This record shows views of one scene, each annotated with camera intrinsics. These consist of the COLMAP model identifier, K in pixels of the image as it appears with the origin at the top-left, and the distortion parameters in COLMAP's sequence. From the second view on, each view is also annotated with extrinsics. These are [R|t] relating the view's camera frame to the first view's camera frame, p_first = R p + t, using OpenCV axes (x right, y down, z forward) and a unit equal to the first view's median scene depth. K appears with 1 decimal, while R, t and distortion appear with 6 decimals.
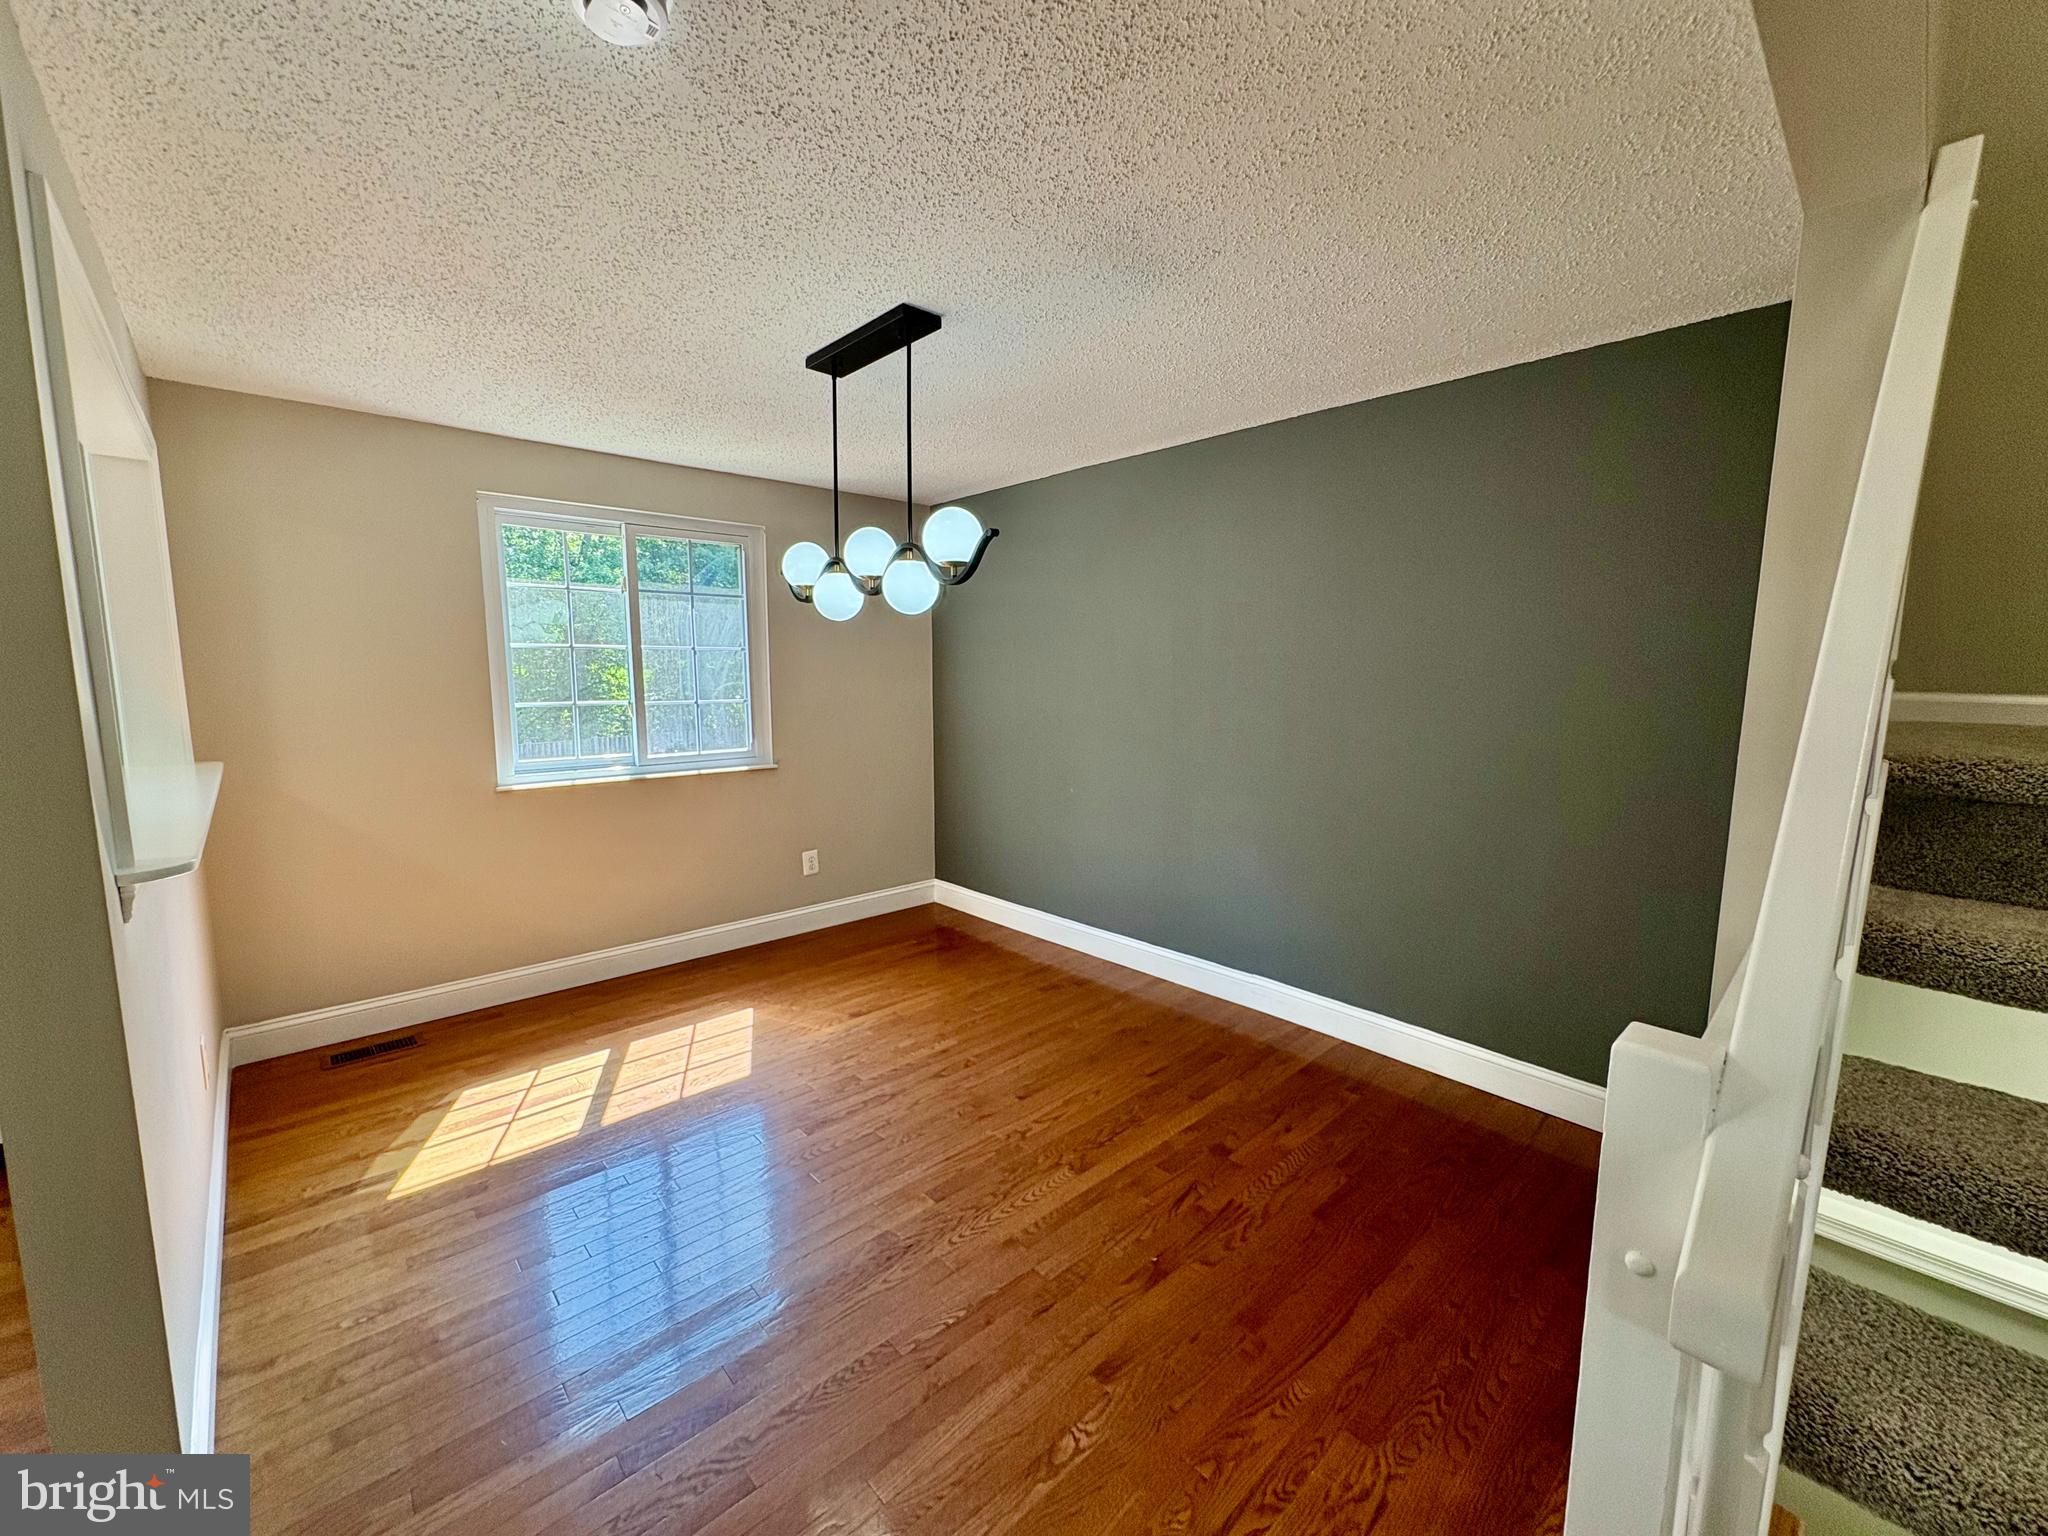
lens RADIAL K [[816.2, 0, 1024.5], [0, 816.2, 774.2], [0, 0, 1]] dist [-0.001593, 0.000463]
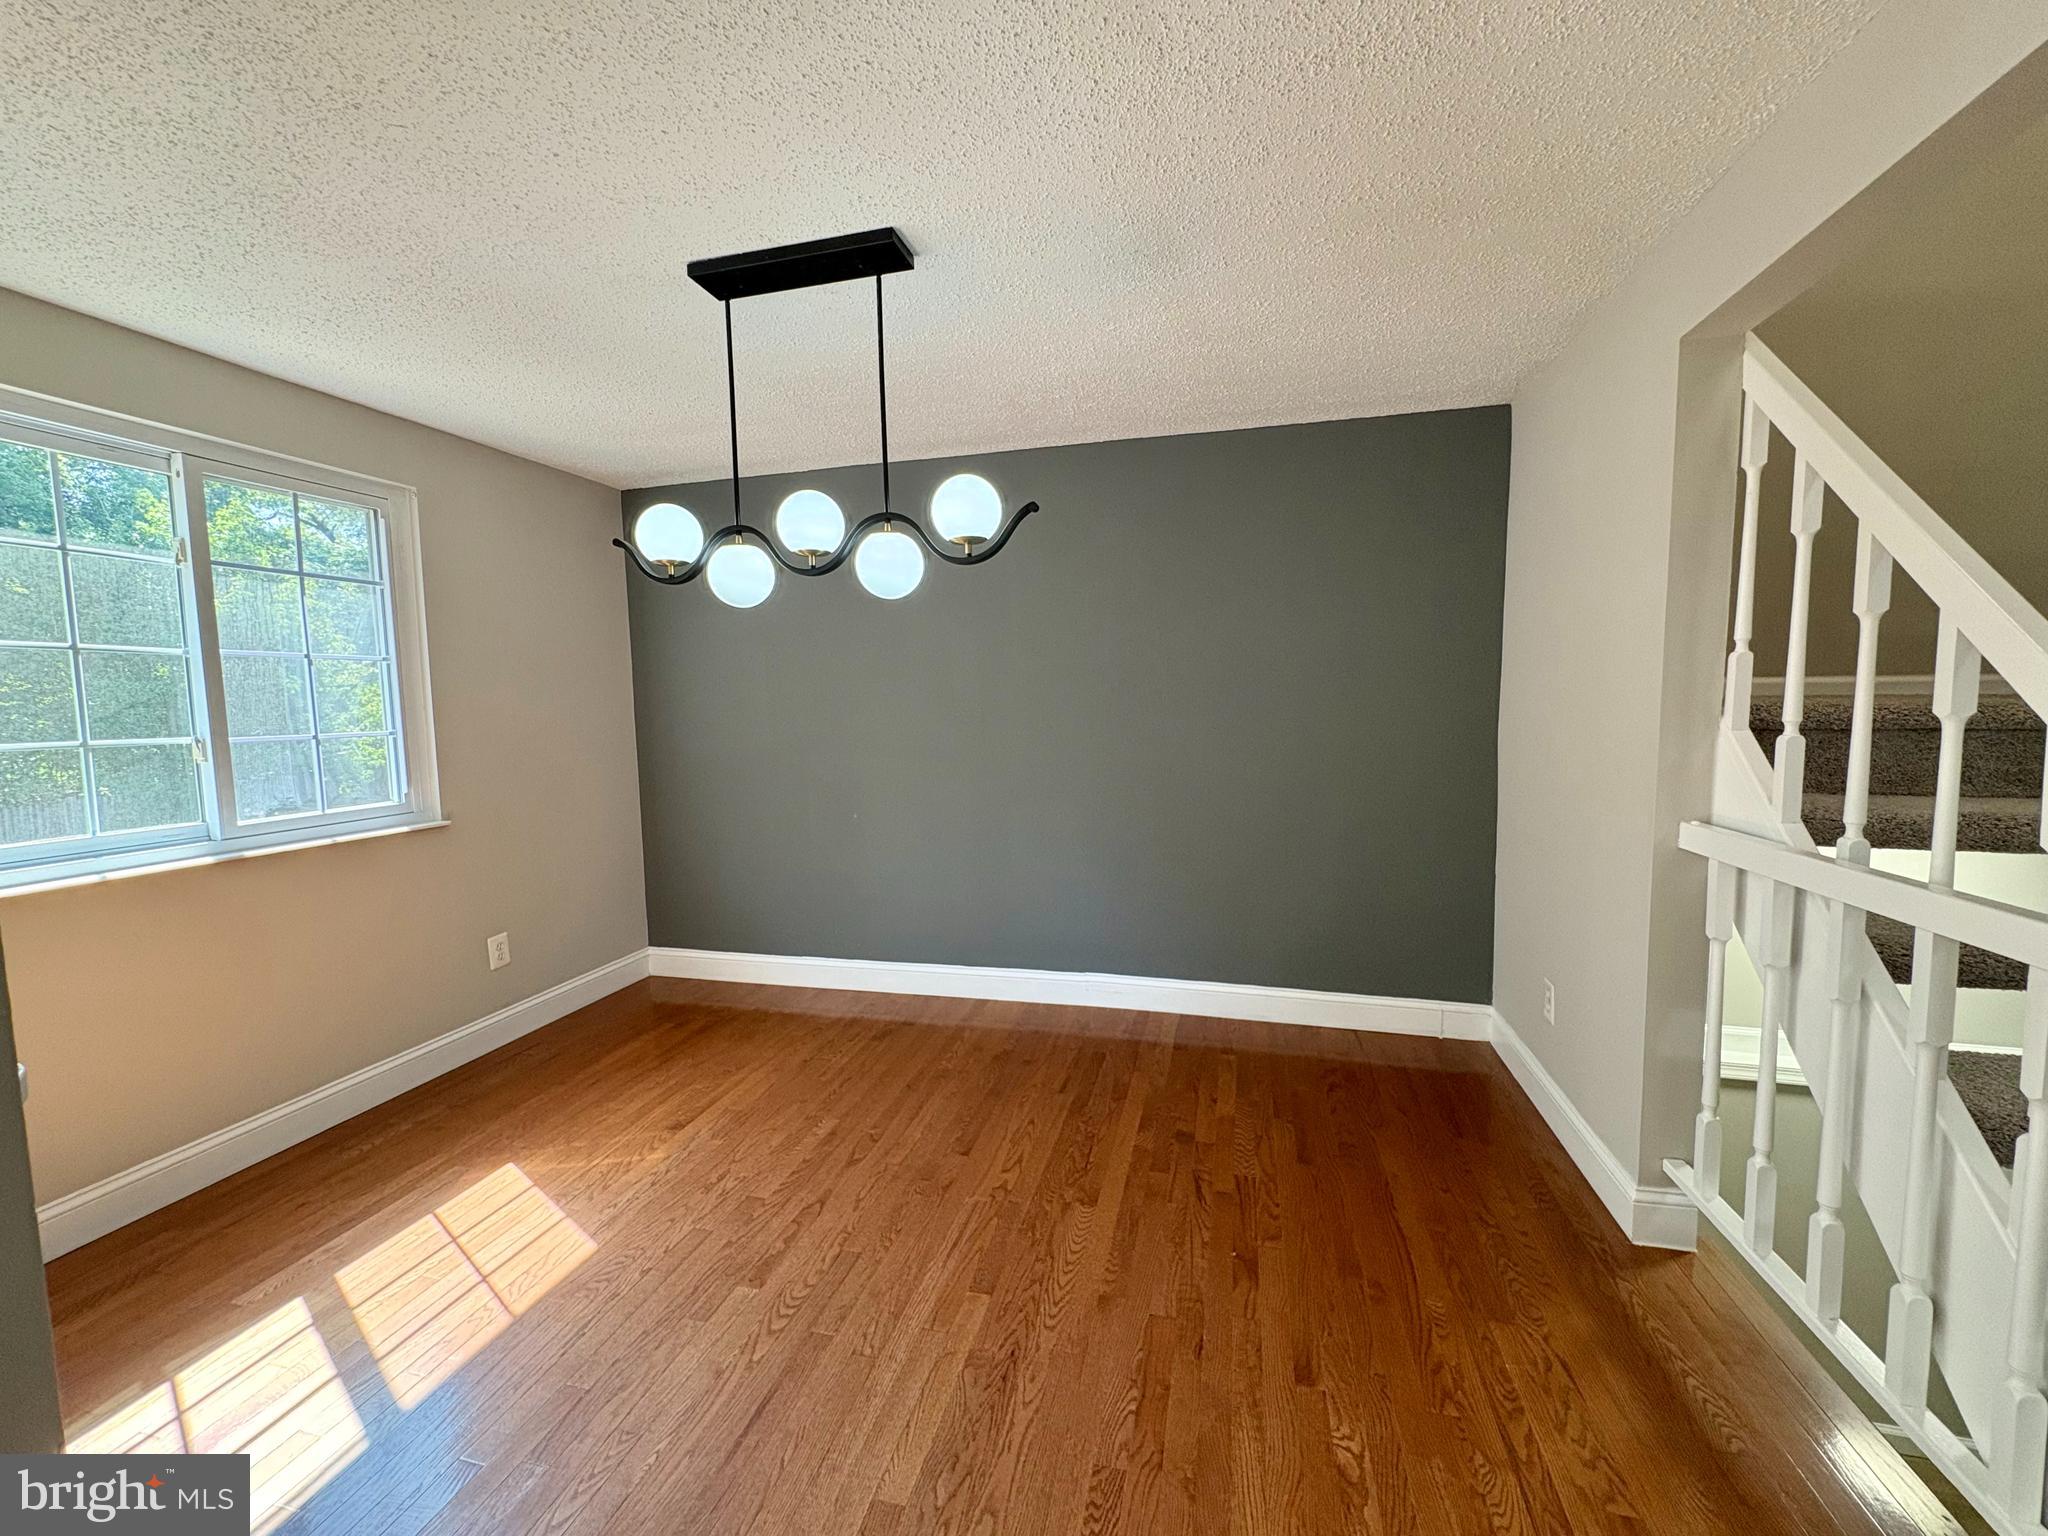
lens RADIAL K [[816.2, 0, 1027.8], [0, 816.2, 768.3], [0, 0, 1]] dist [-0.001593, 0.000463]
pose [[0.841626, -0.063836, 0.536275, -0.395223], [0.089986, 0.995684, -0.022701, 0.007324], [-0.532511, 0.067363, 0.843738, 0.190492]]
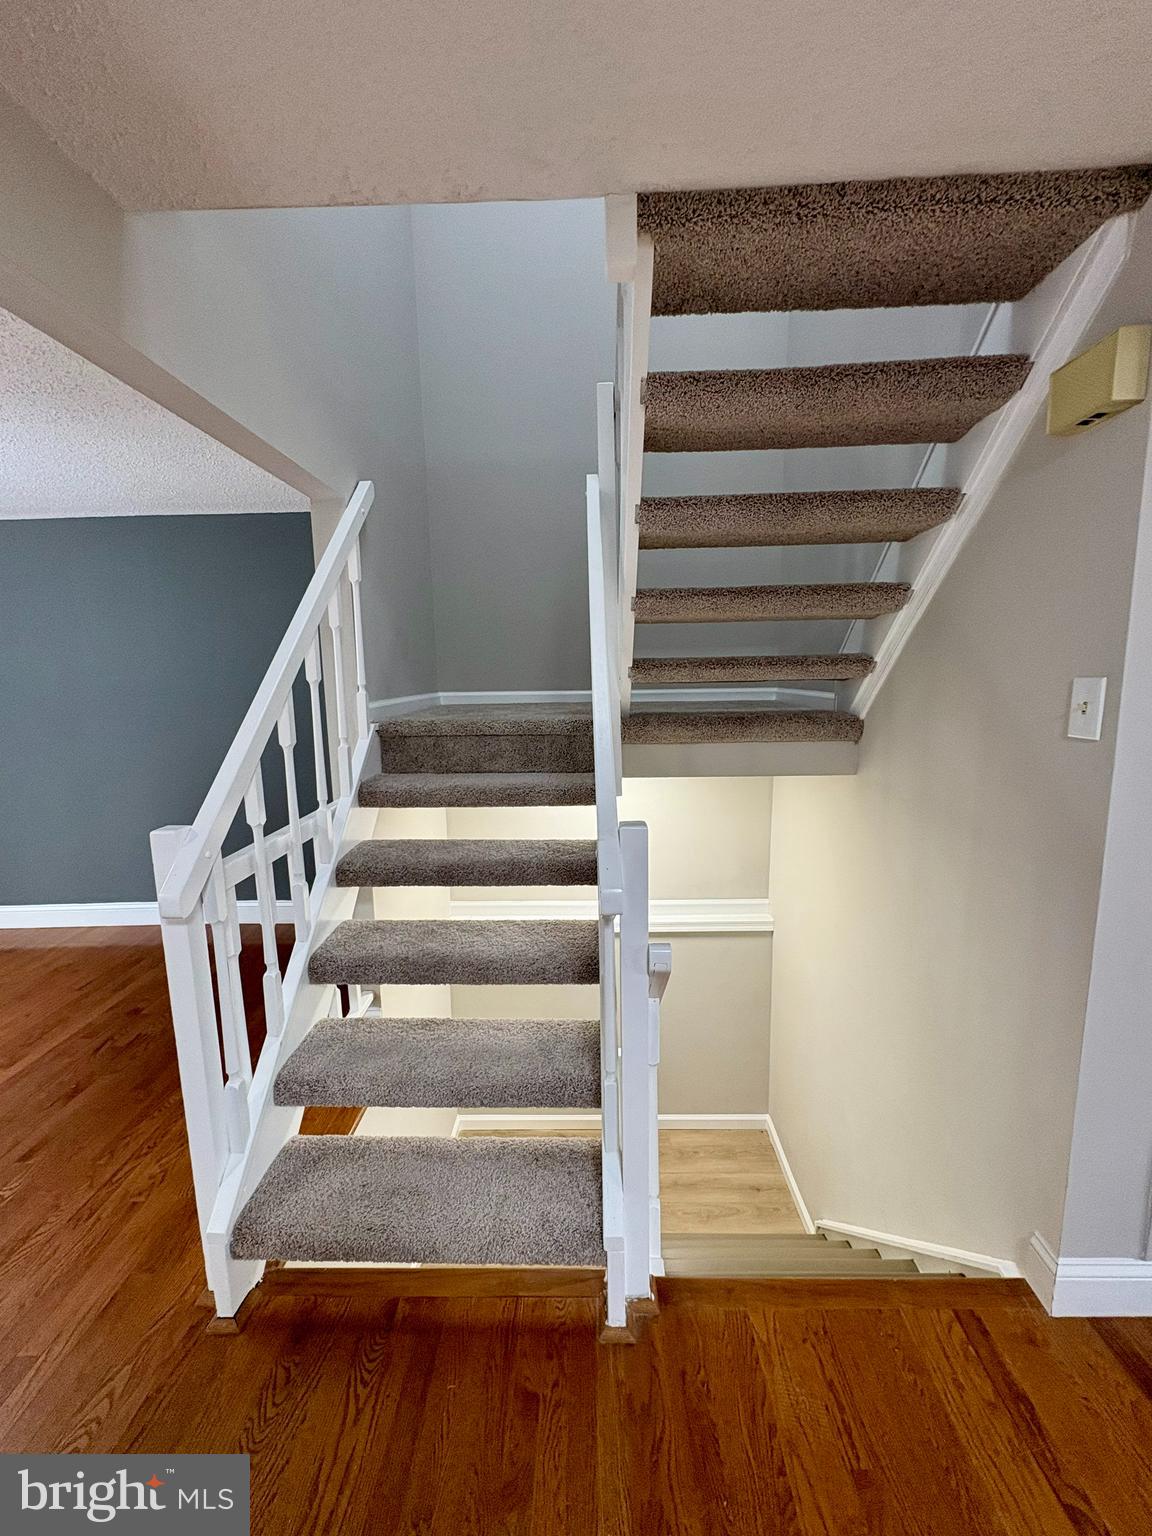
lens RADIAL K [[612.2, 0, 567.6], [0, 612.2, 764.4], [0, 0, 1]] dist [-0.001593, 0.000463]
pose [[0.700414, -0.116193, 0.704215, 0.052712], [0.114648, 0.992163, 0.049674, 0.039792], [-0.704468, 0.045944, 0.708247, -0.339831]]
